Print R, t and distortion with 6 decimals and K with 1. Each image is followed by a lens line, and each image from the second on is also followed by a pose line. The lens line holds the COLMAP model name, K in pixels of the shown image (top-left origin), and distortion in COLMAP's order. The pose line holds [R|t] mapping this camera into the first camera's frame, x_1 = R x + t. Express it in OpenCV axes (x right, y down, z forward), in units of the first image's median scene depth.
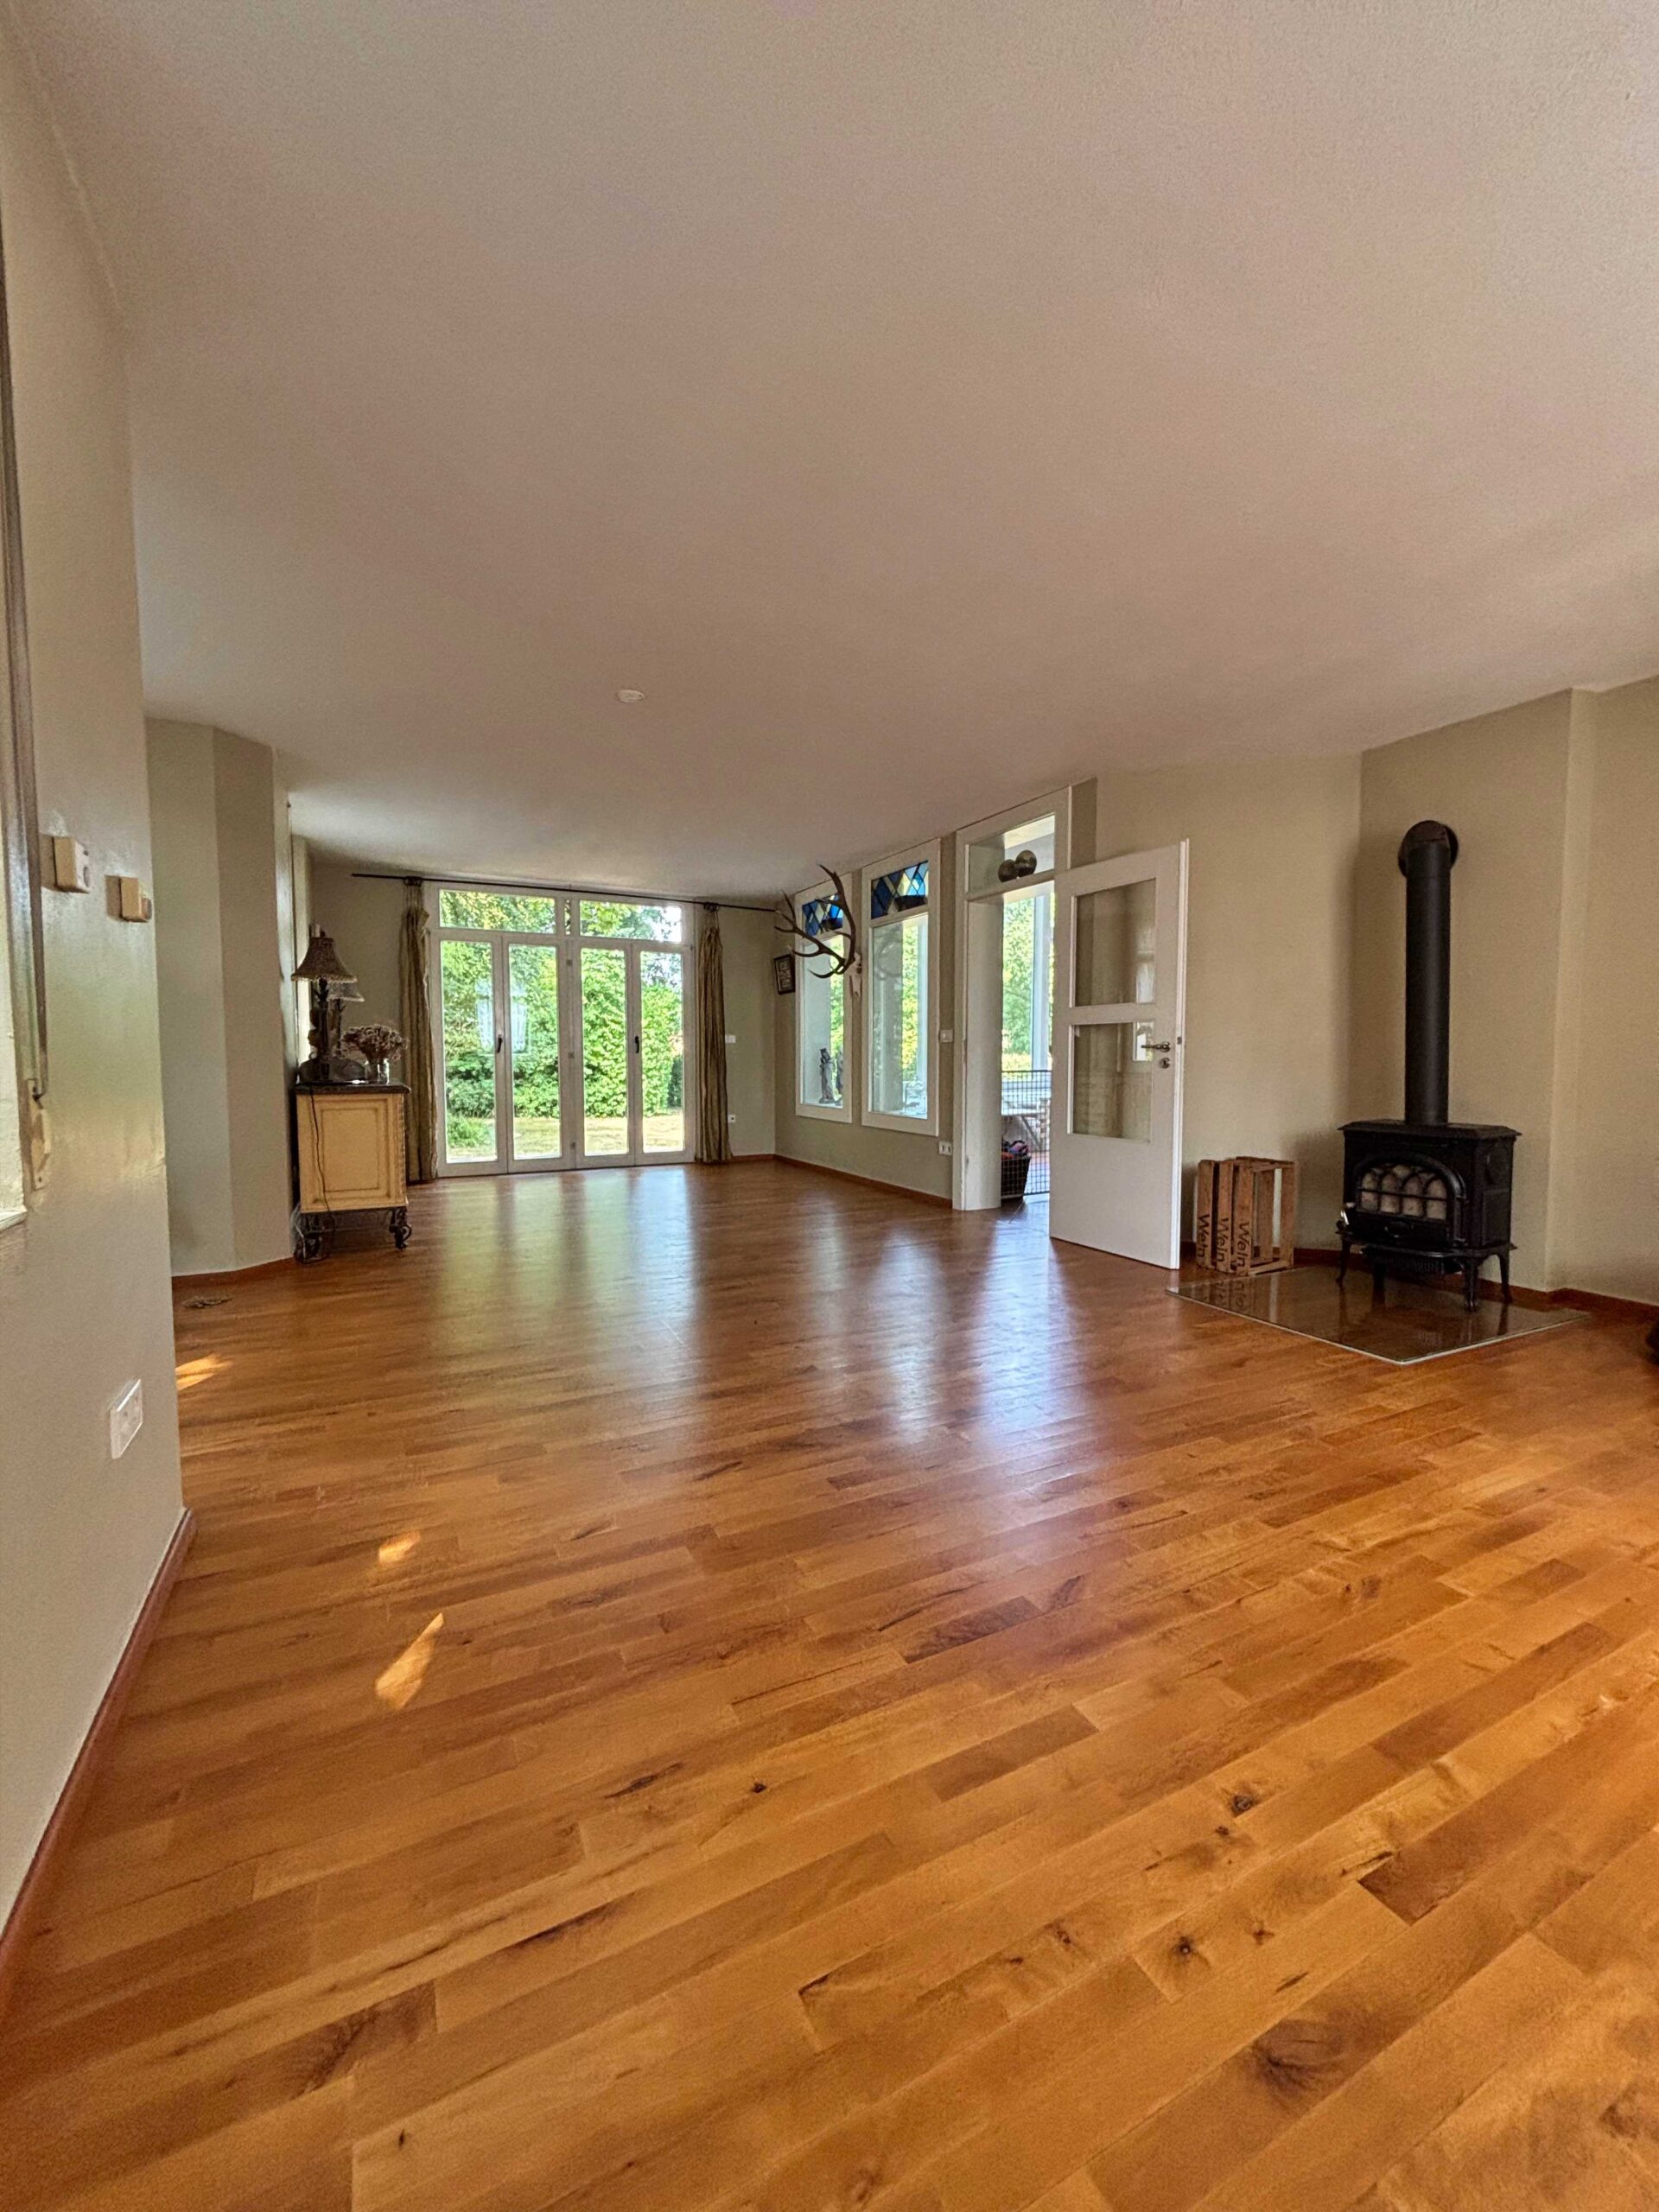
lens RADIAL K [[888.4, 0, 829.1], [0, 888.4, 1107.2], [0, 0, 1]] dist [0.002818, 0.000007]
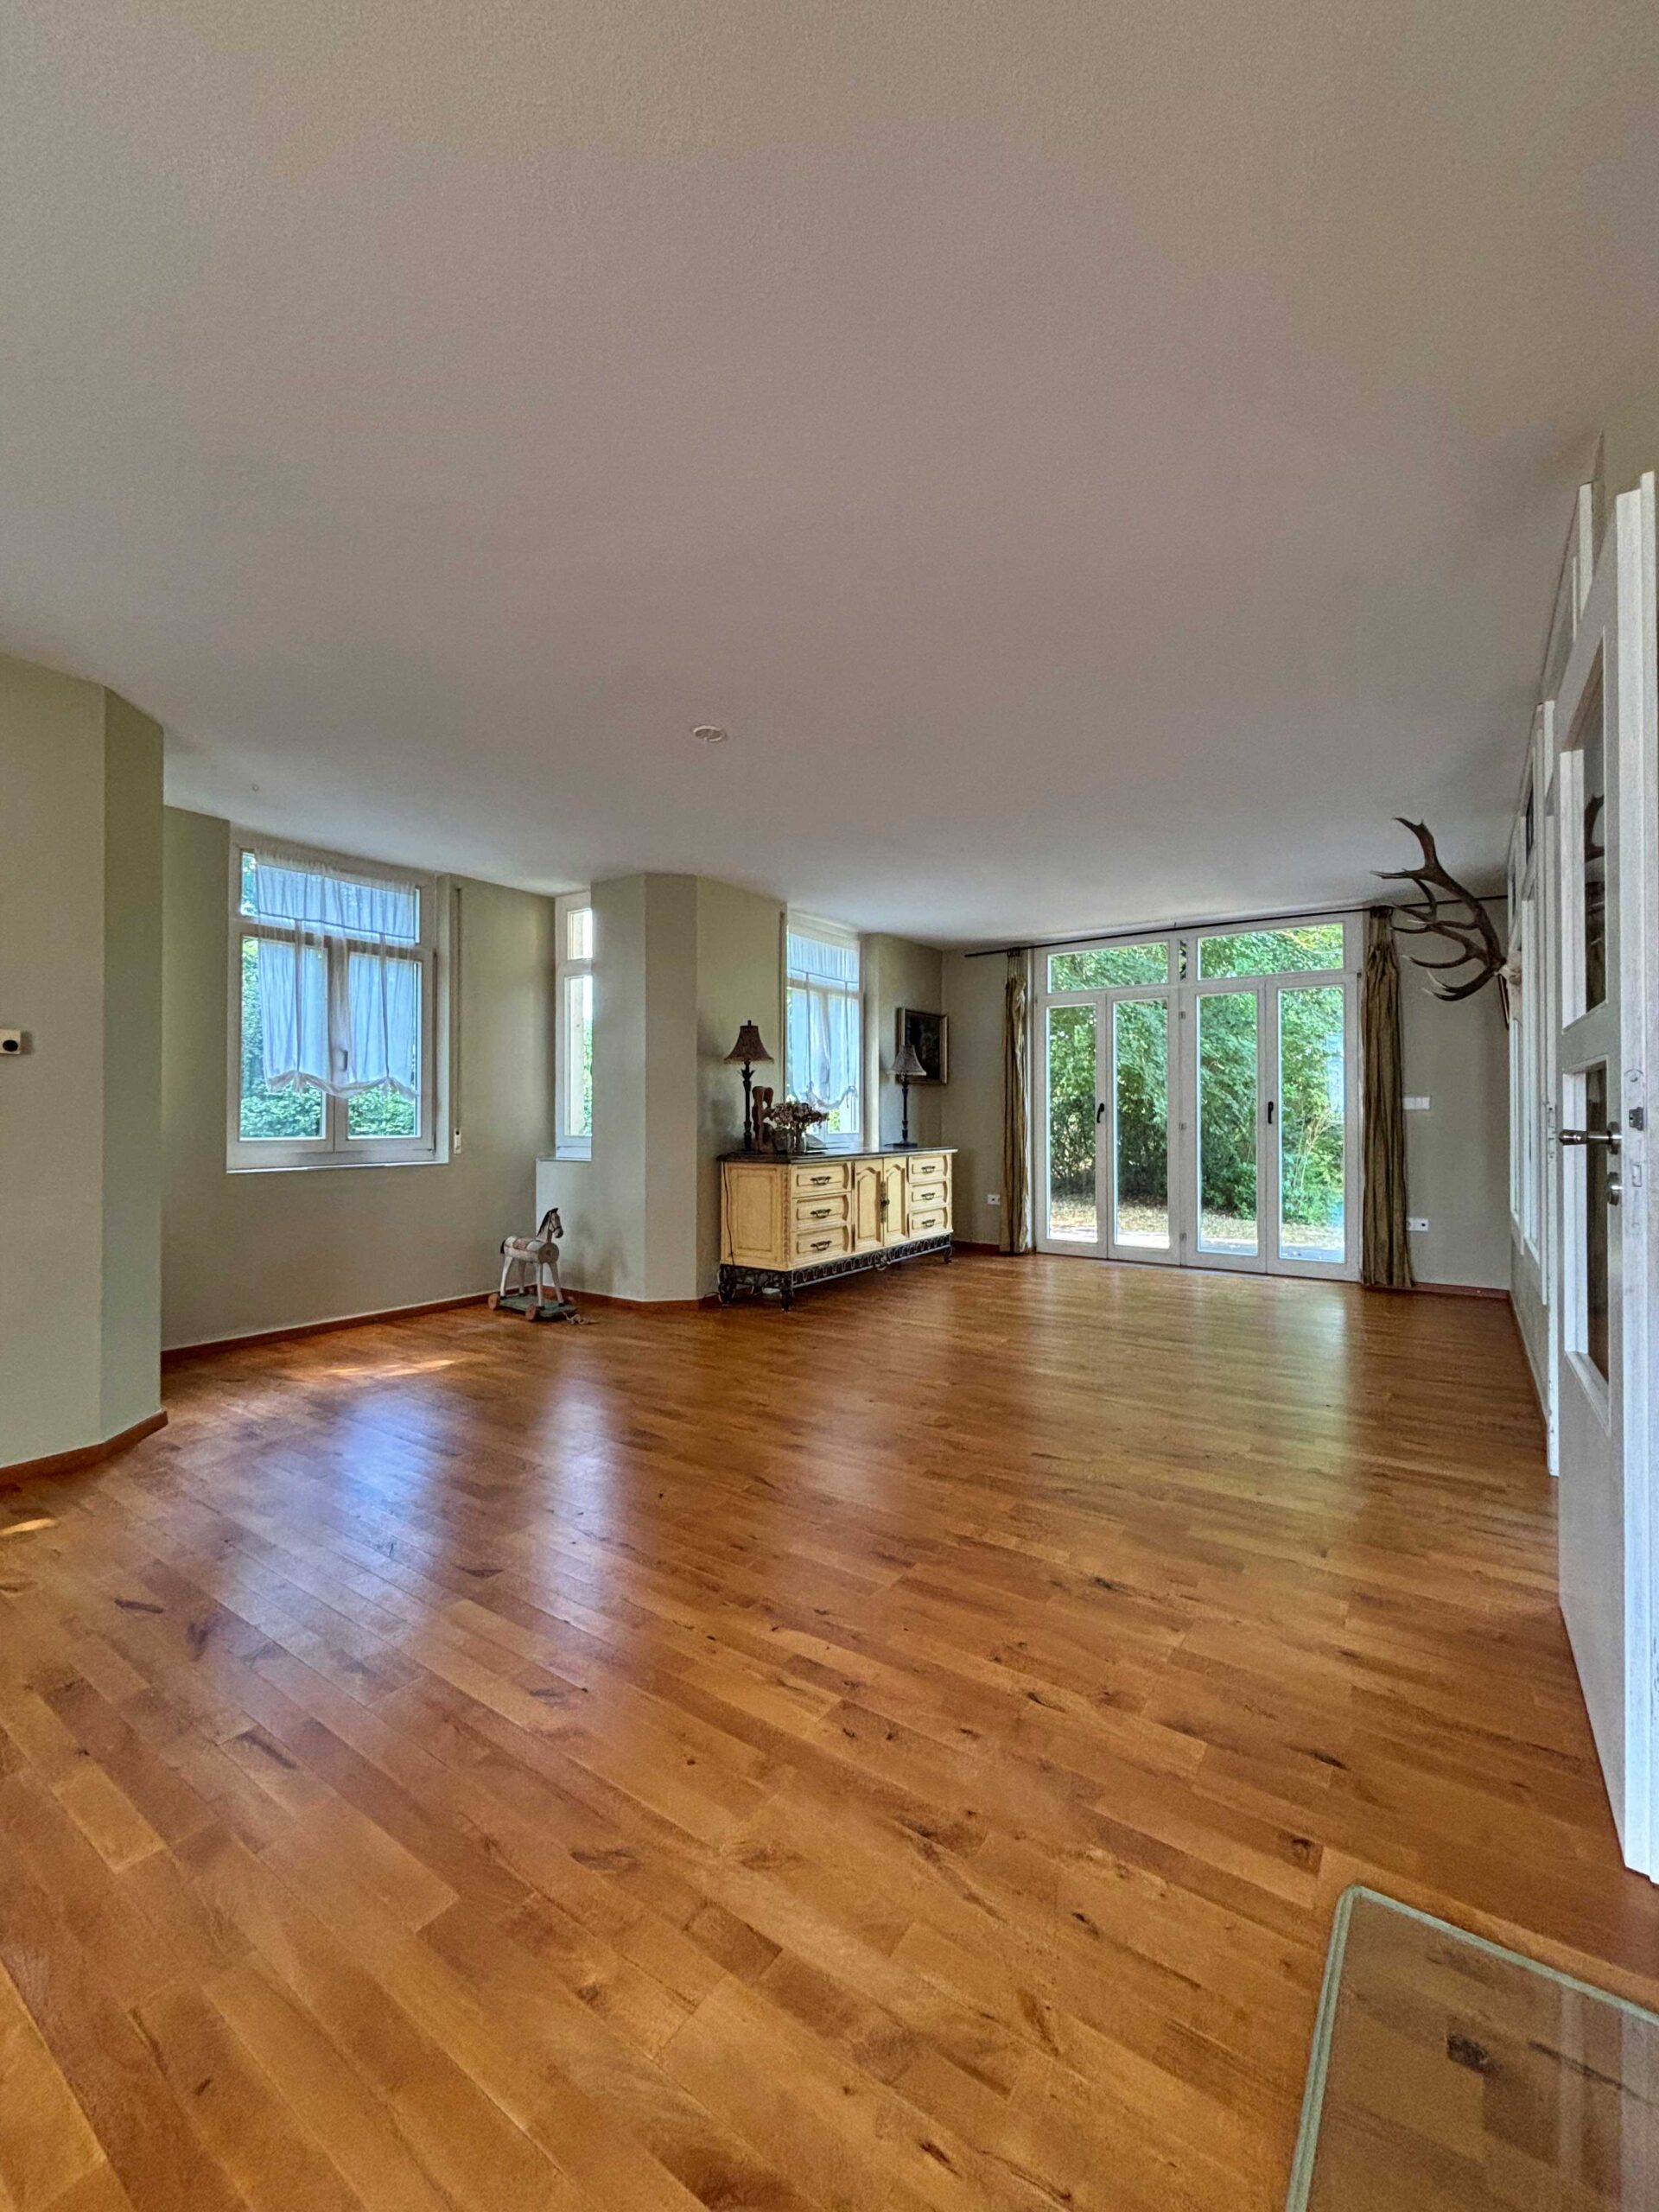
lens RADIAL K [[888.4, 0, 828.6], [0, 888.4, 1108.7], [0, 0, 1]] dist [0.002818, 0.000007]
pose [[0.470360, -0.008876, -0.882430, 0.315341], [-0.053156, 0.997849, -0.038371, -0.028766], [0.880872, 0.064955, 0.468877, 0.360816]]
